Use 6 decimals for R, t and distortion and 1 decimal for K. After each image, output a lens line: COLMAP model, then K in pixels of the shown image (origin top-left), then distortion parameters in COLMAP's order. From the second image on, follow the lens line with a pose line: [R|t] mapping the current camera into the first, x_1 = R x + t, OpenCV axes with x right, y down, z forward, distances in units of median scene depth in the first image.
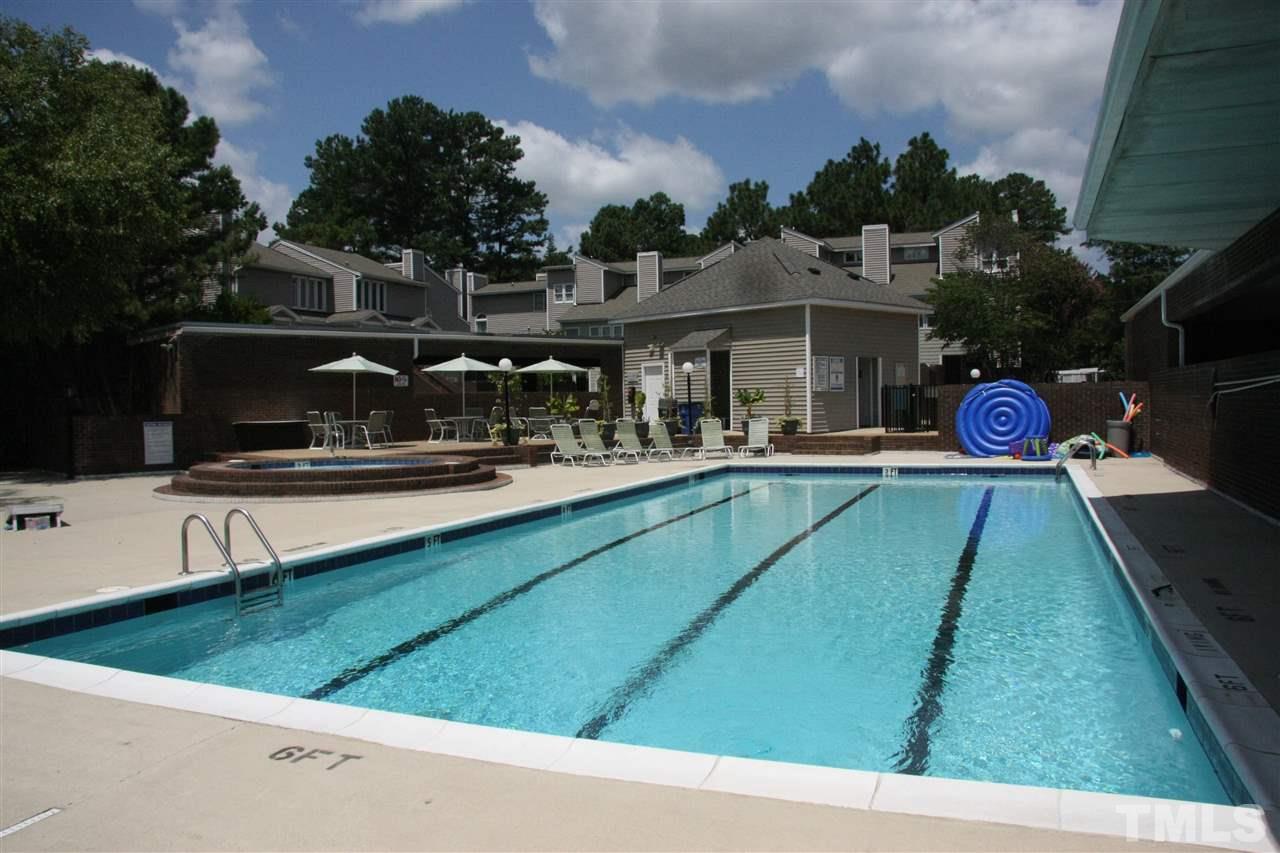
lens RADIAL K [[1002.1, 0, 640.4], [0, 1002.1, 437.5], [0, 0, 1]] dist [-0.176994, 0.137915]
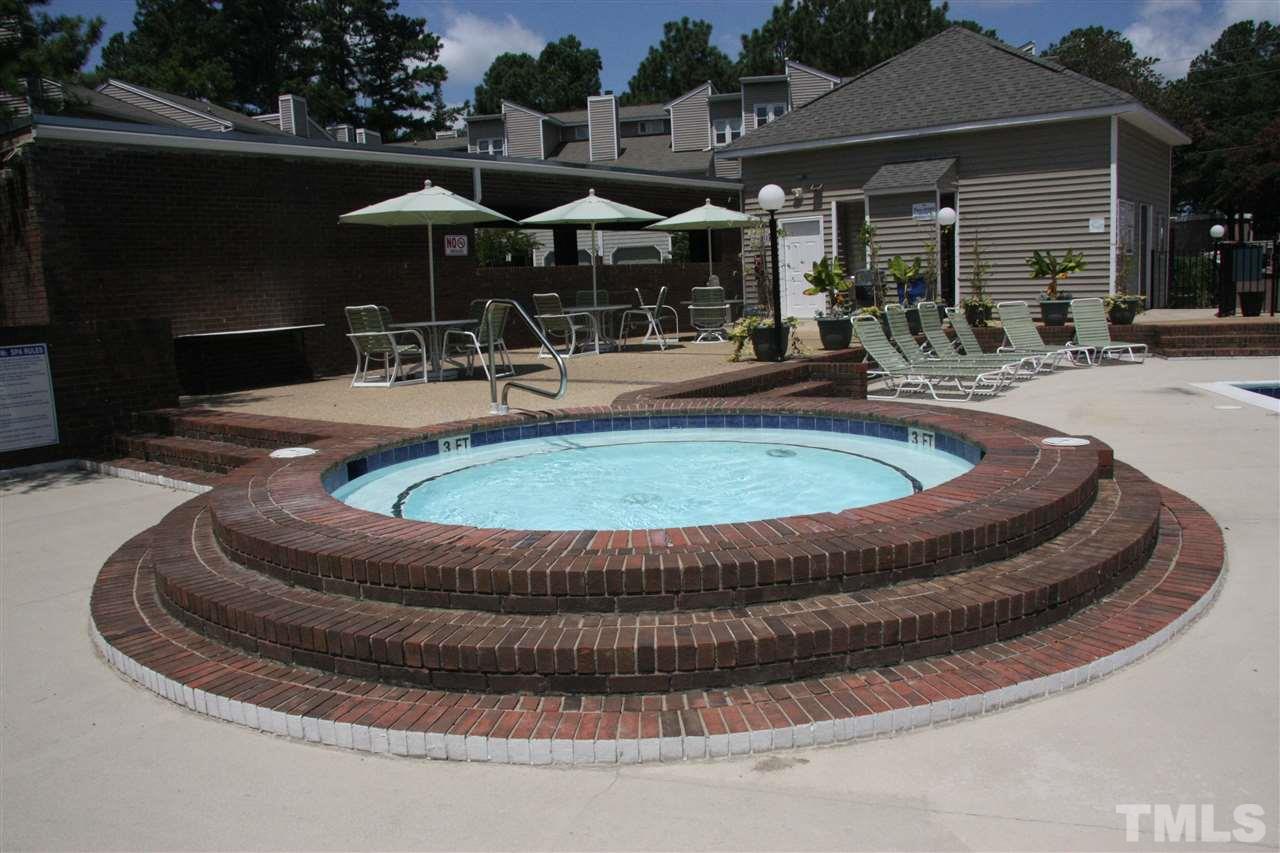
lens RADIAL K [[1002.1, 0, 640.4], [0, 1002.1, 437.5], [0, 0, 1]] dist [-0.176994, 0.137915]
pose [[0.984217, -0.052507, 0.168996, -0.185575], [0.033056, 0.992708, 0.115921, -0.009095], [-0.173851, -0.108505, 0.978776, 0.337511]]
